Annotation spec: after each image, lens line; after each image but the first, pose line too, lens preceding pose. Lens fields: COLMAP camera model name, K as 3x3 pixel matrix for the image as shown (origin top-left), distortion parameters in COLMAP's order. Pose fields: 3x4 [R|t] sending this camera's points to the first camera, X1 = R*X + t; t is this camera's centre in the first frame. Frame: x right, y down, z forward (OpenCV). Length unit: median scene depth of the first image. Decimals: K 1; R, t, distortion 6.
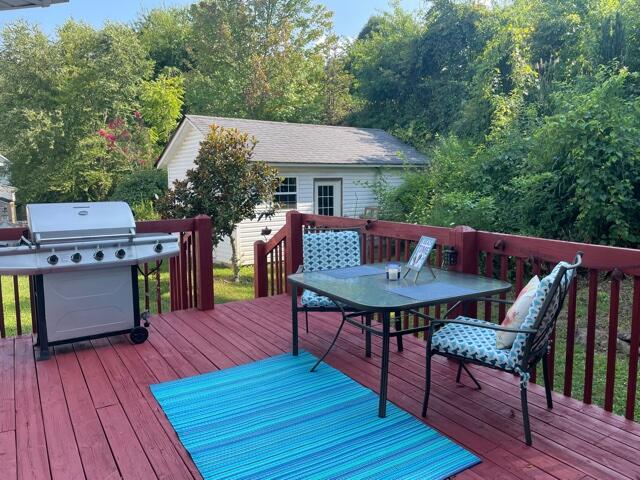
lens RADIAL K [[488.5, 0, 315.8], [0, 488.5, 237.3], [0, 0, 1]] dist [0.065854, -0.086137]
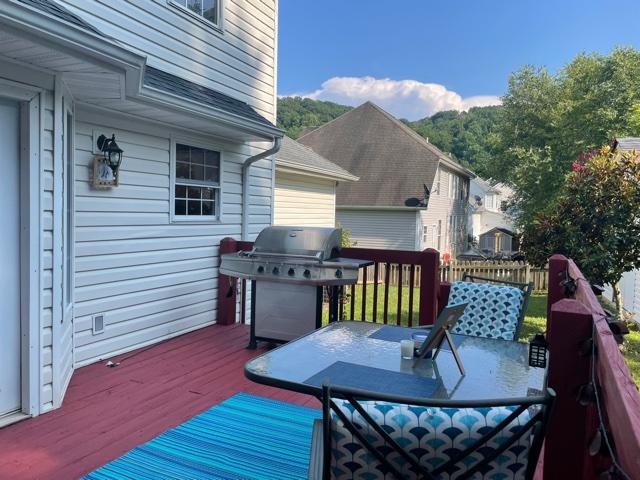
lens RADIAL K [[488.5, 0, 317.4], [0, 488.5, 240.8], [0, 0, 1]] dist [0.065854, -0.086137]
pose [[0.540039, 0.076984, -0.838112, 0.093083], [-0.131085, 0.991349, 0.006594, -0.008733], [0.831369, 0.106303, 0.545459, 0.074332]]
